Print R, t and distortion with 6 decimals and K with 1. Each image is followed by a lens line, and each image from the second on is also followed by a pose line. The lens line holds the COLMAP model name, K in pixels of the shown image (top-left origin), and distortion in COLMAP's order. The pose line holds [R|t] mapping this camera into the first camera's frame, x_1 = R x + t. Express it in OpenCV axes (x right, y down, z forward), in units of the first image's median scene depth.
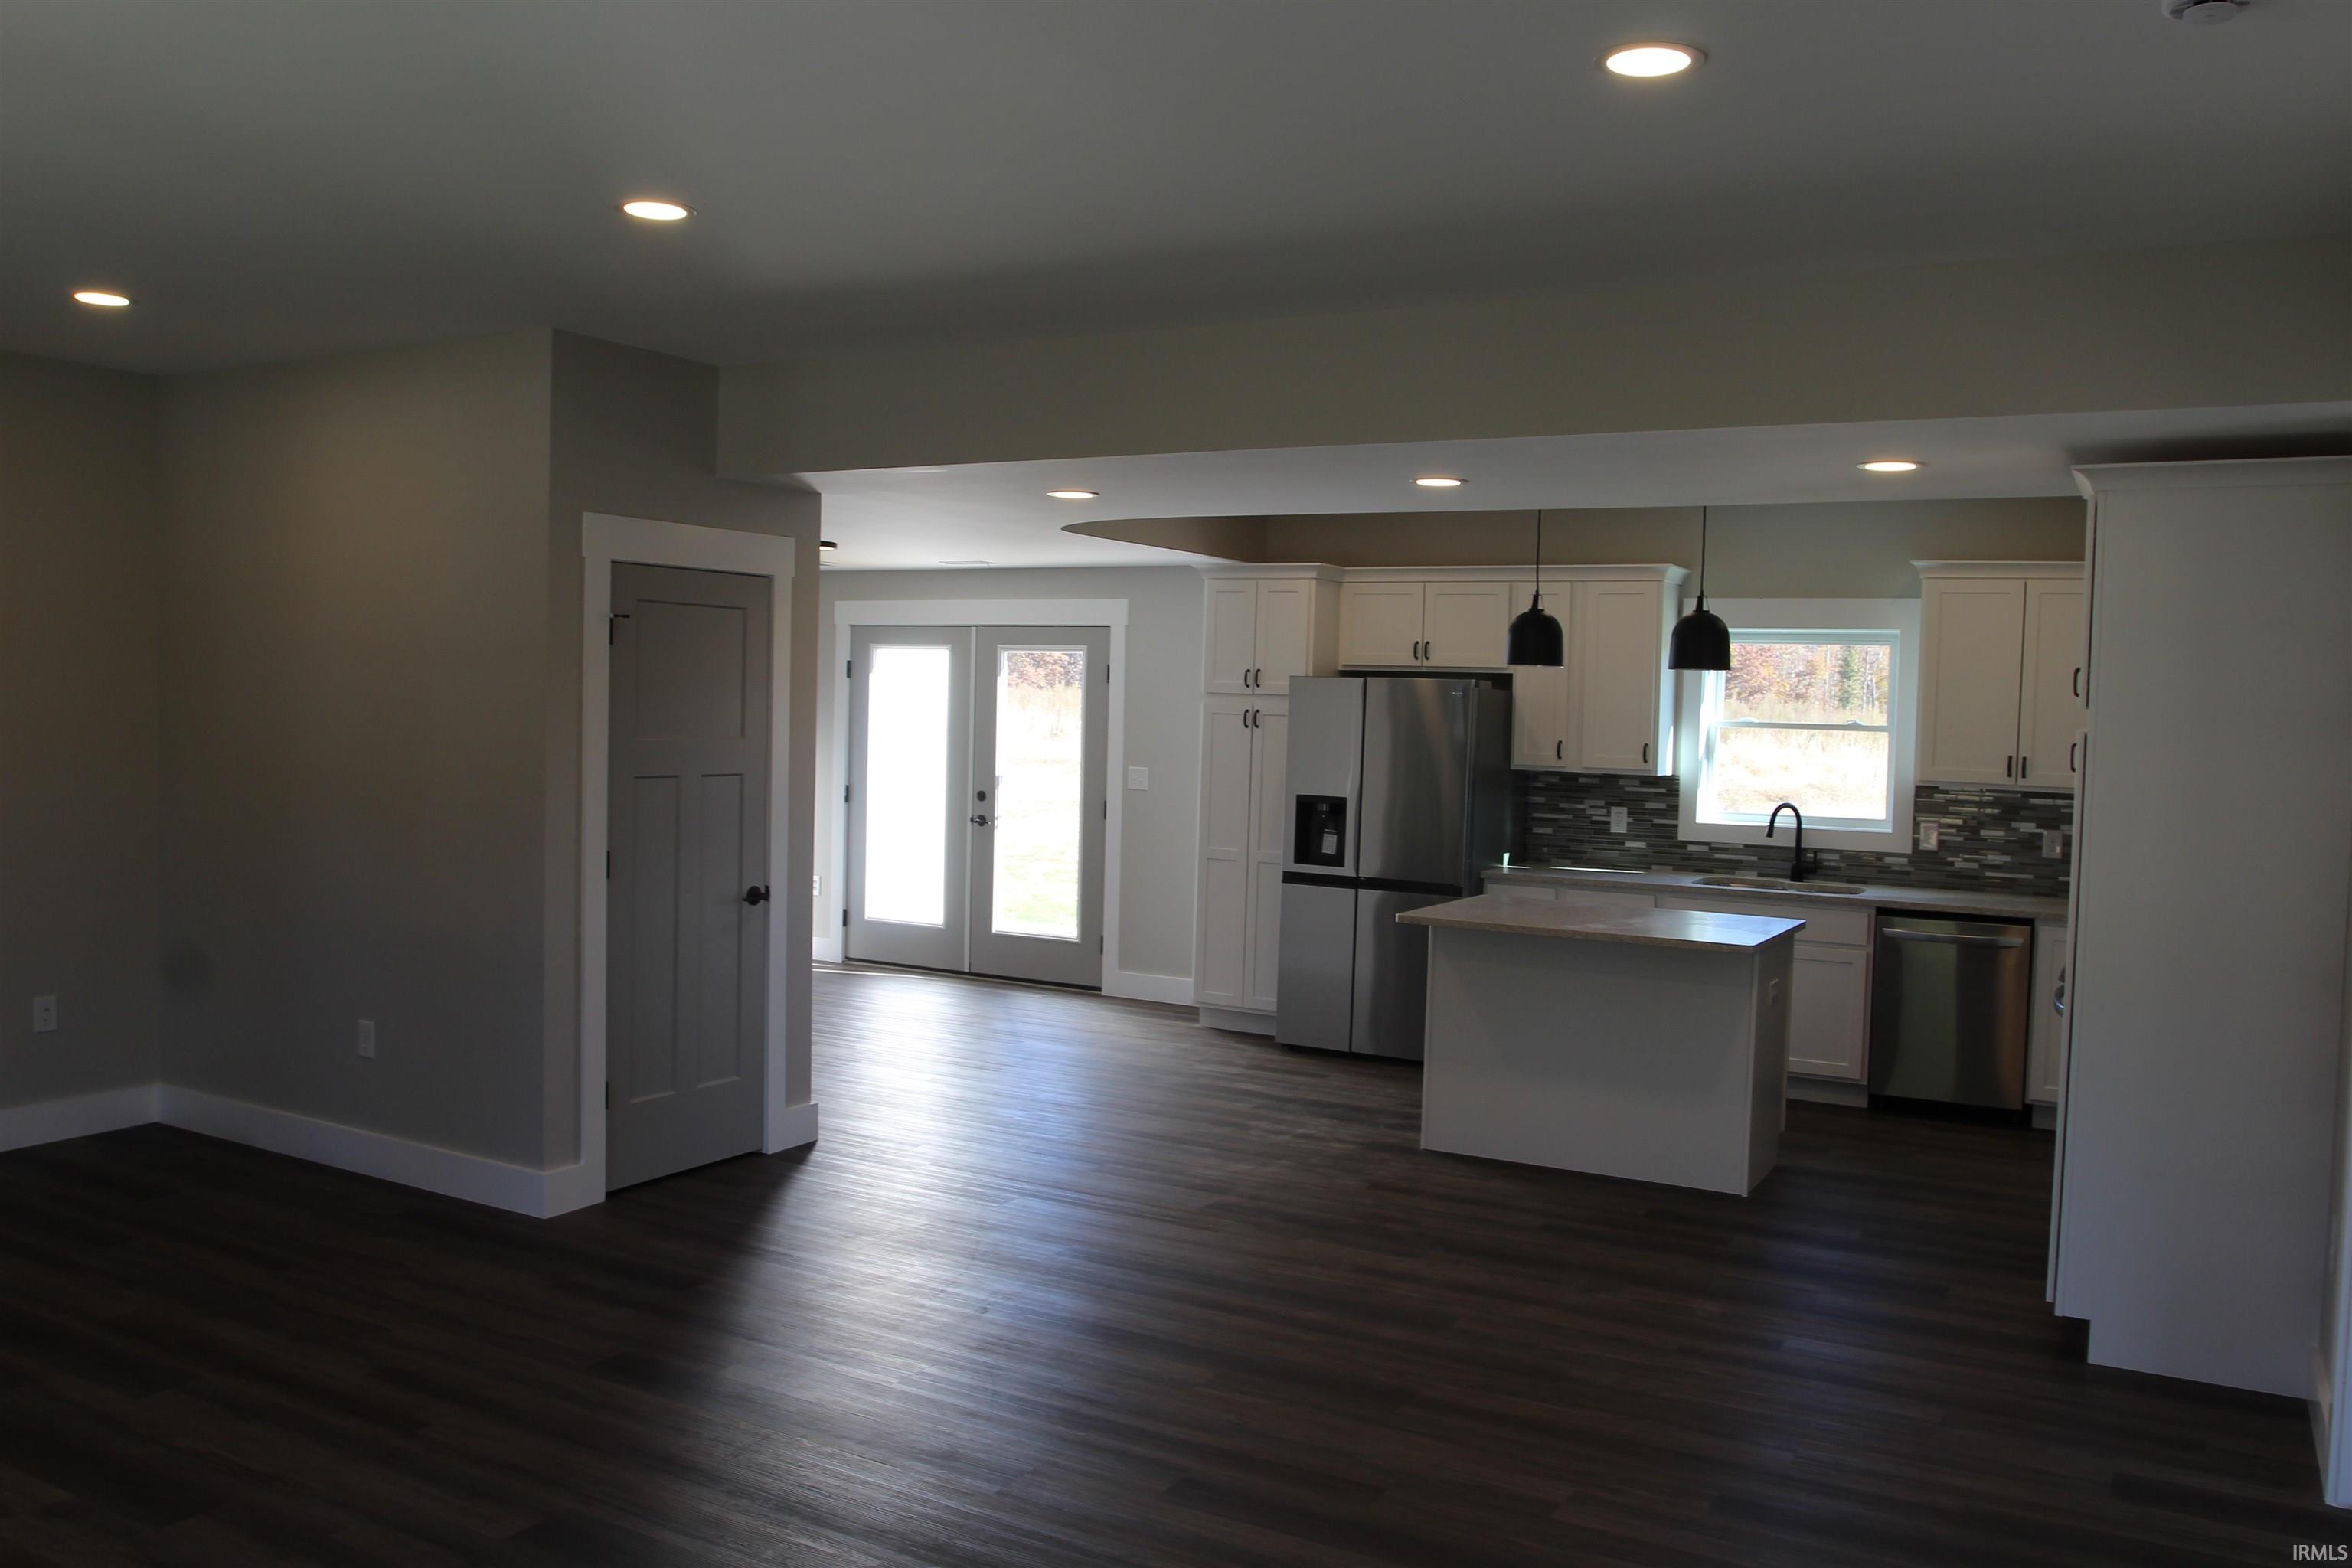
lens RADIAL K [[1843.6, 0, 1174.2], [0, 1843.6, 774.5], [0, 0, 1]] dist [-0.089930, 0.052948]
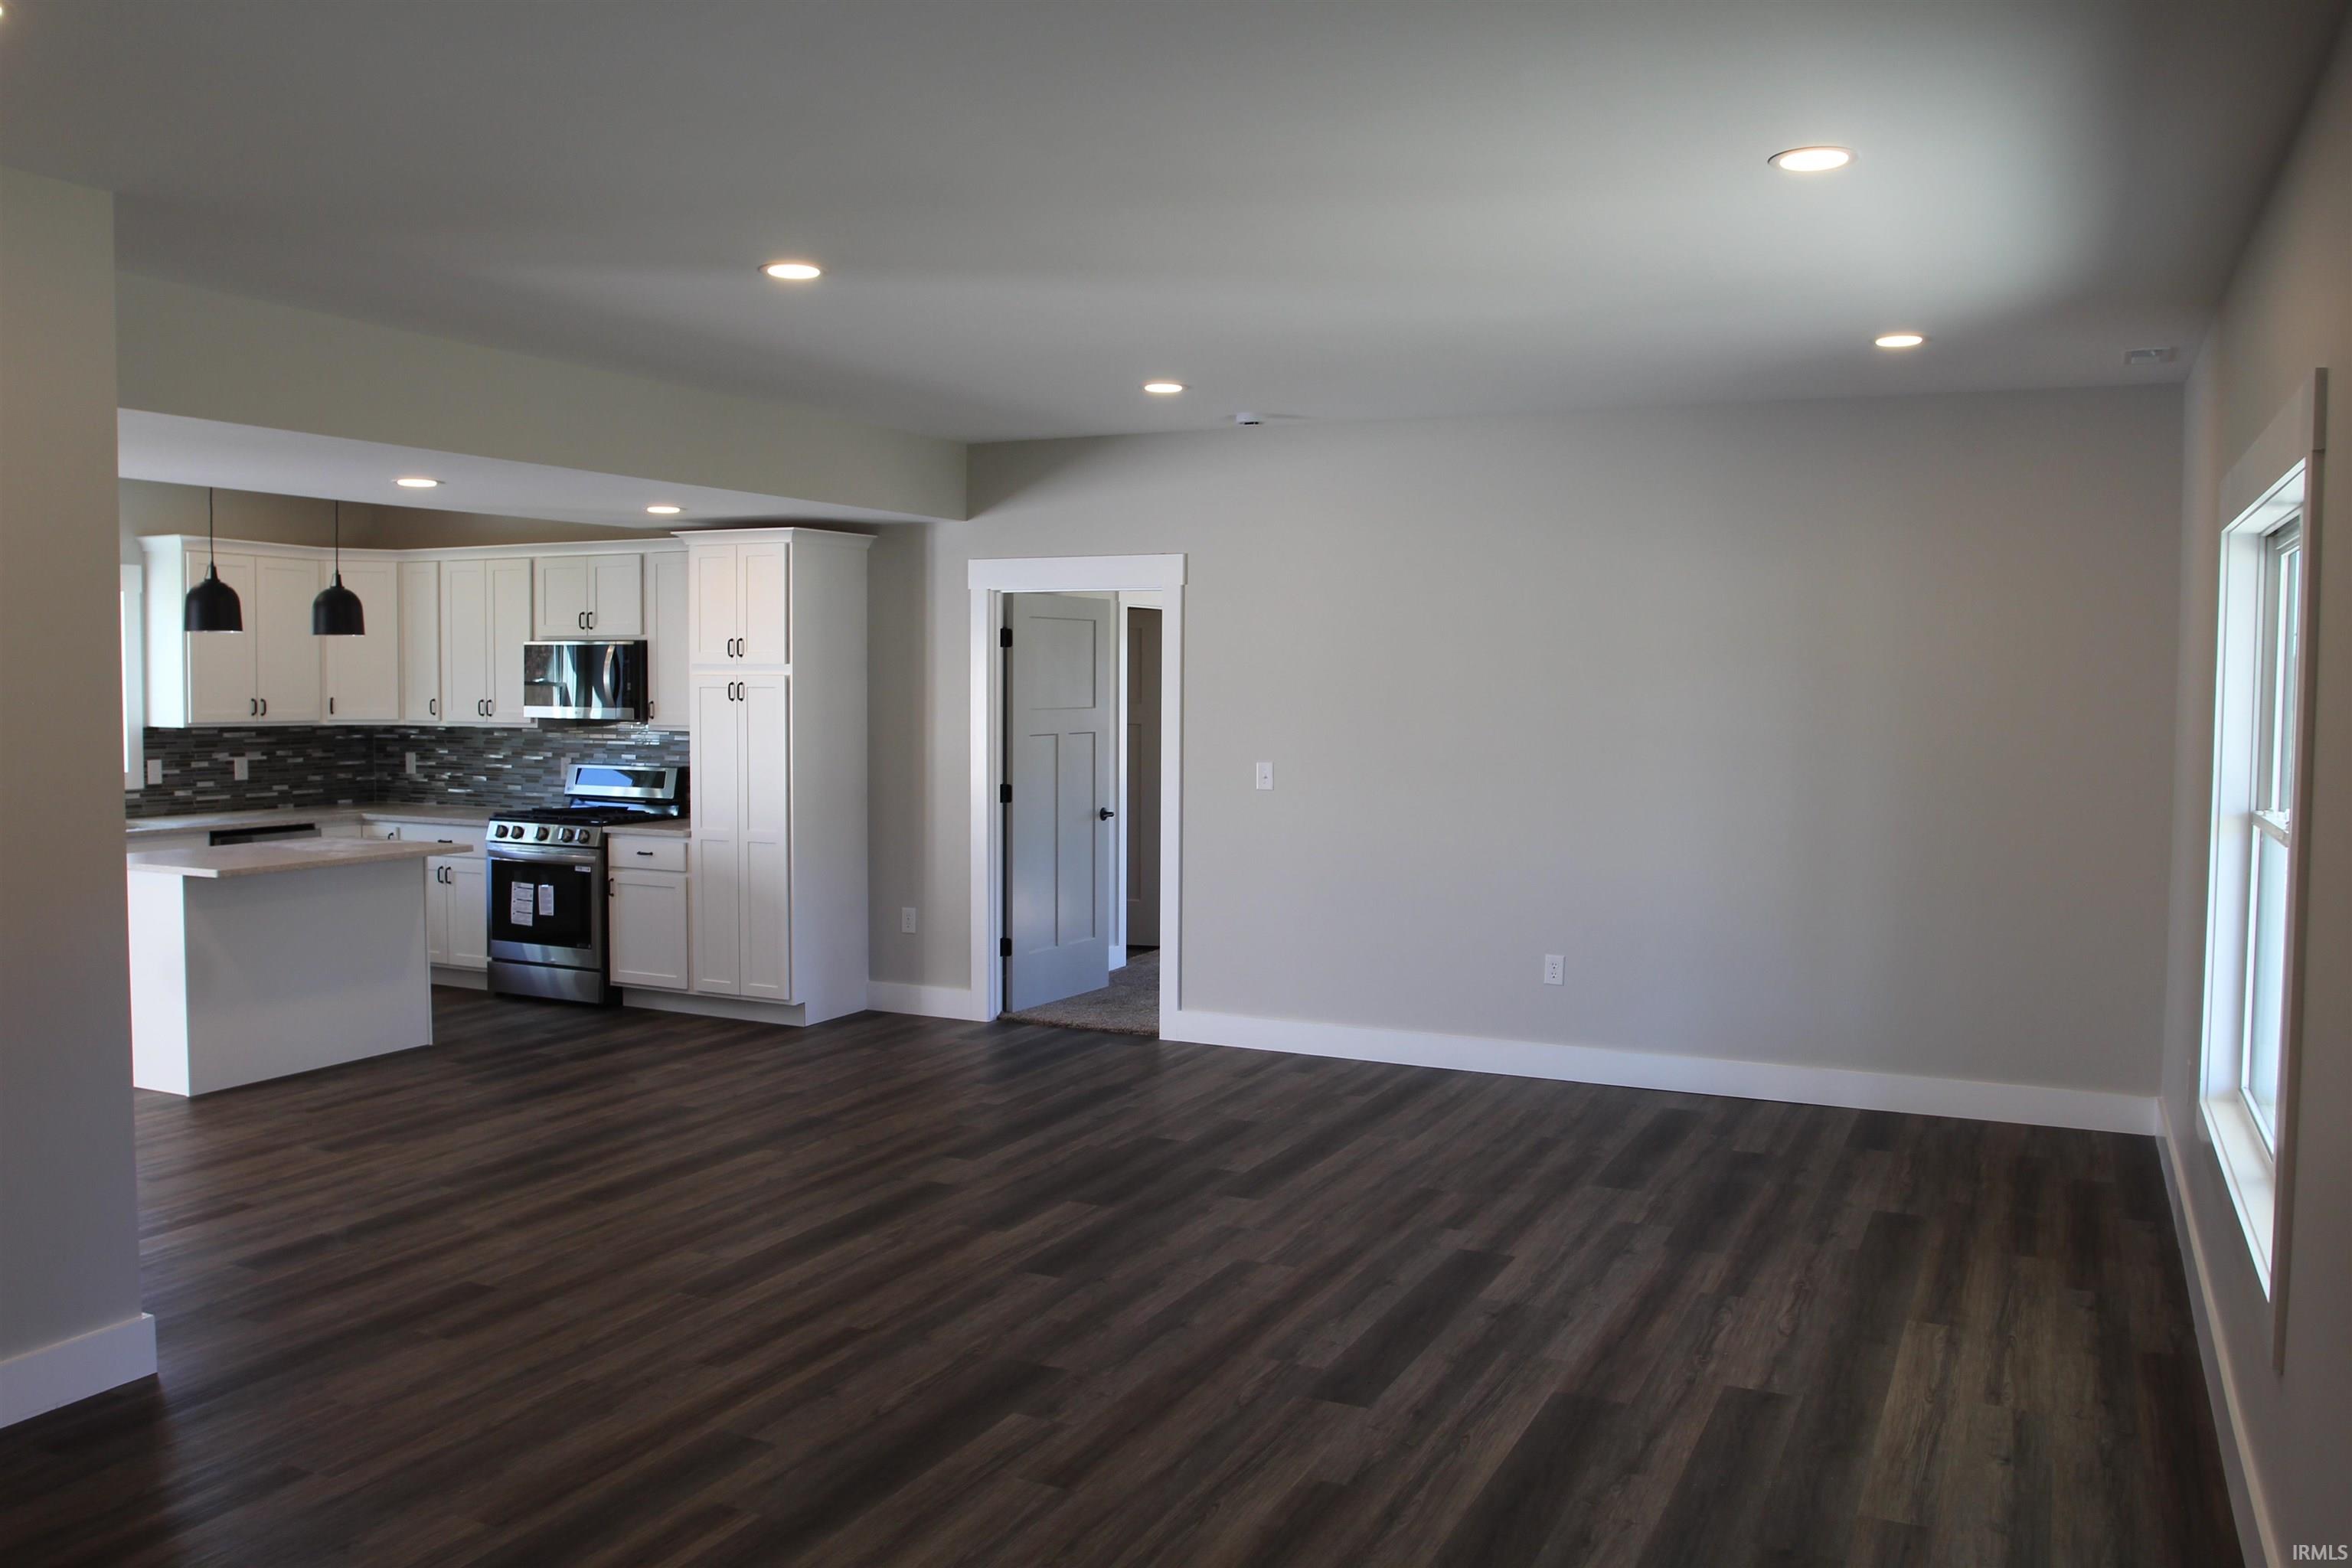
lens RADIAL K [[1843.6, 0, 1174.2], [0, 1843.6, 774.5], [0, 0, 1]] dist [-0.089930, 0.052948]
pose [[-0.065818, -0.080379, 0.994589, -0.707112], [0.034258, 0.995981, 0.082759, -0.034083], [-0.997243, 0.039520, -0.062800, 0.392022]]
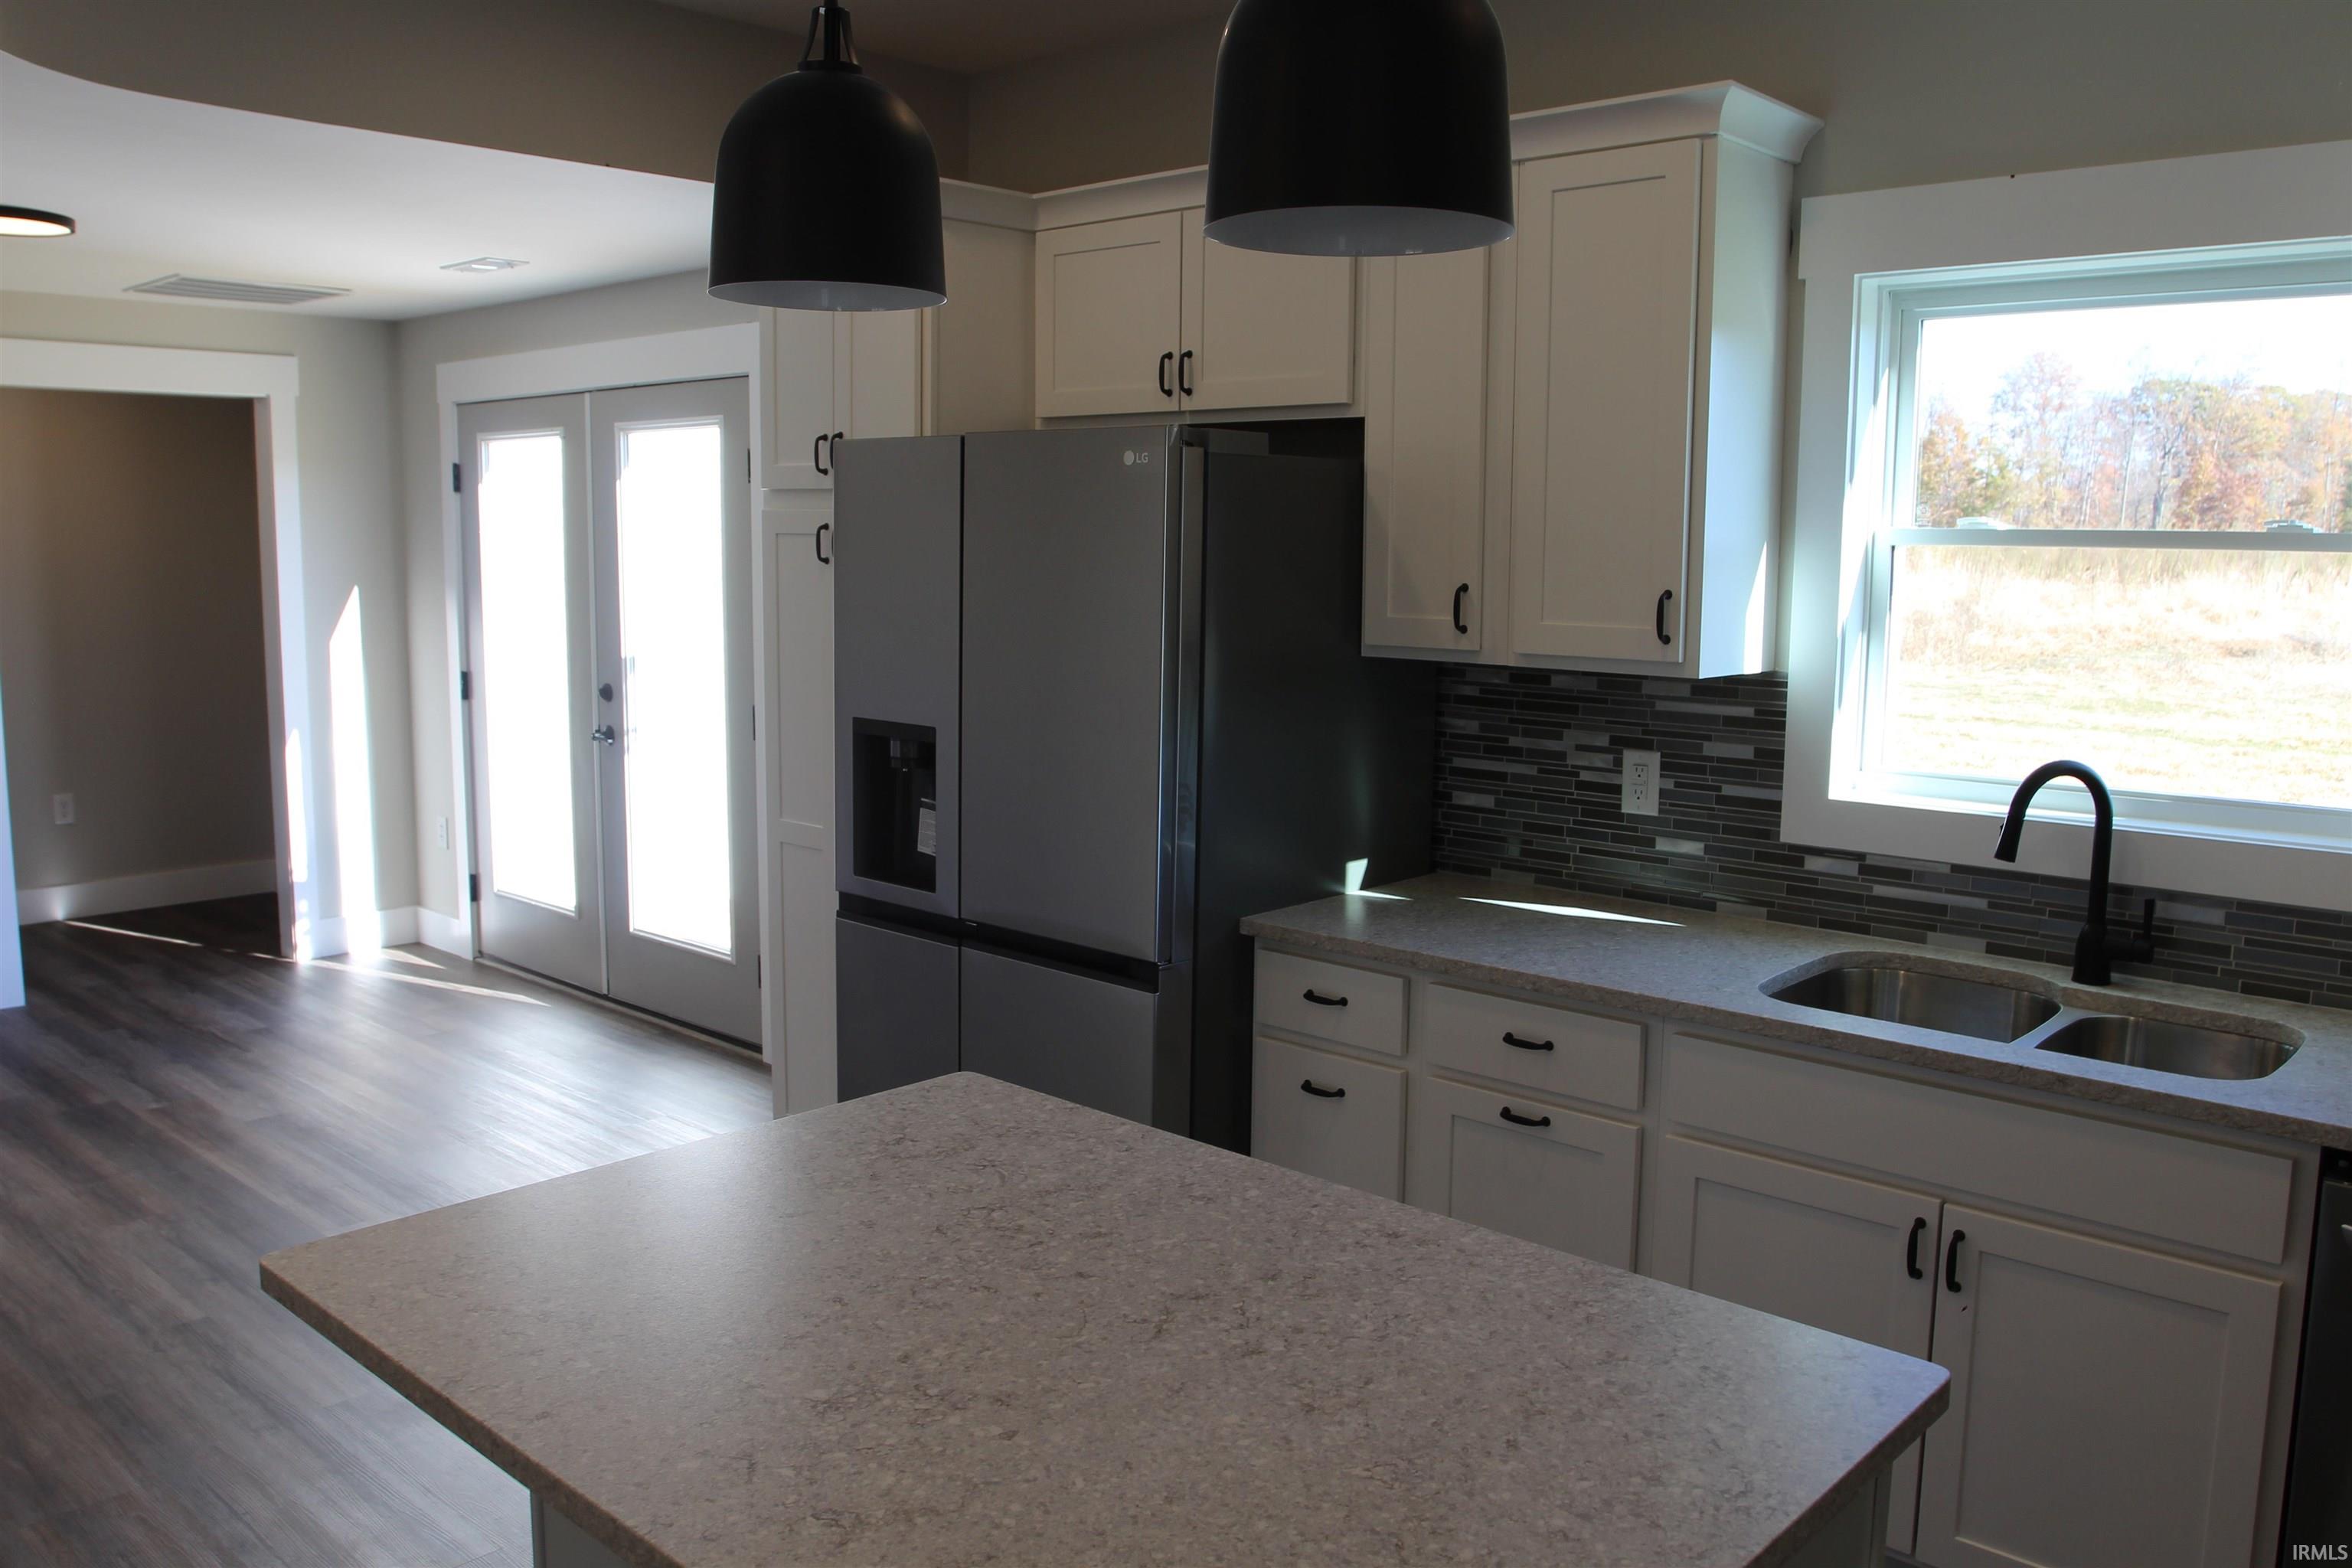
lens RADIAL K [[1843.6, 0, 1174.2], [0, 1843.6, 774.5], [0, 0, 1]] dist [-0.089930, 0.052948]
pose [[0.974766, 0.011753, -0.222921, 0.232703], [0.007117, 0.996469, 0.083658, -0.011063], [0.223117, -0.083133, 0.971240, 0.591731]]
